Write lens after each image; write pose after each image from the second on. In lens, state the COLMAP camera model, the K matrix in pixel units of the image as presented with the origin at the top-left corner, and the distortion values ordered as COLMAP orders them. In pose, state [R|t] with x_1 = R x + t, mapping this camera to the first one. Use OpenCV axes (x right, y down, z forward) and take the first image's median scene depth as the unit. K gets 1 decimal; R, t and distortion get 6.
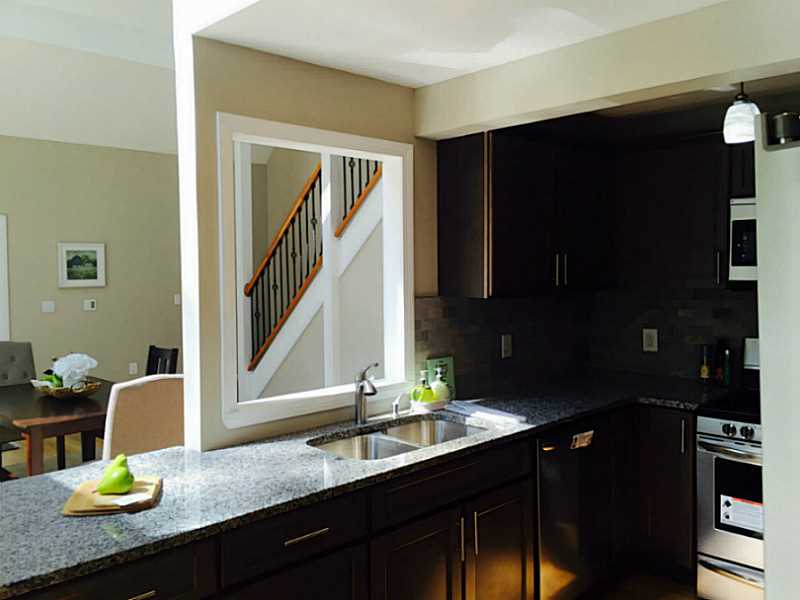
lens RADIAL K [[689.7, 0, 399.8], [0, 689.7, 297.5], [0, 0, 1]] dist [0.032624, -0.001346]
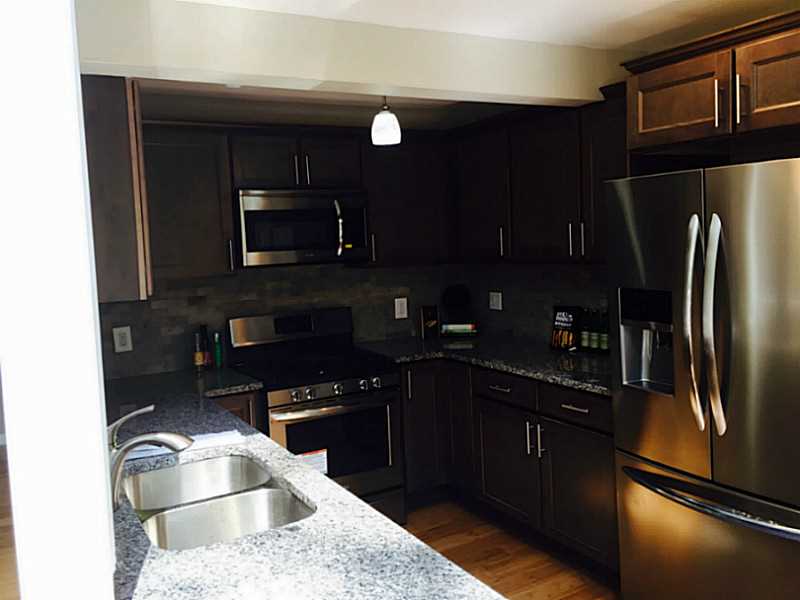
lens RADIAL K [[689.7, 0, 399.4], [0, 689.7, 300.2], [0, 0, 1]] dist [0.032624, -0.001346]
pose [[0.250976, -0.088627, 0.963928, -0.544004], [0.088022, 0.993764, 0.068453, -0.026017], [-0.963983, 0.067666, 0.257212, 0.534001]]
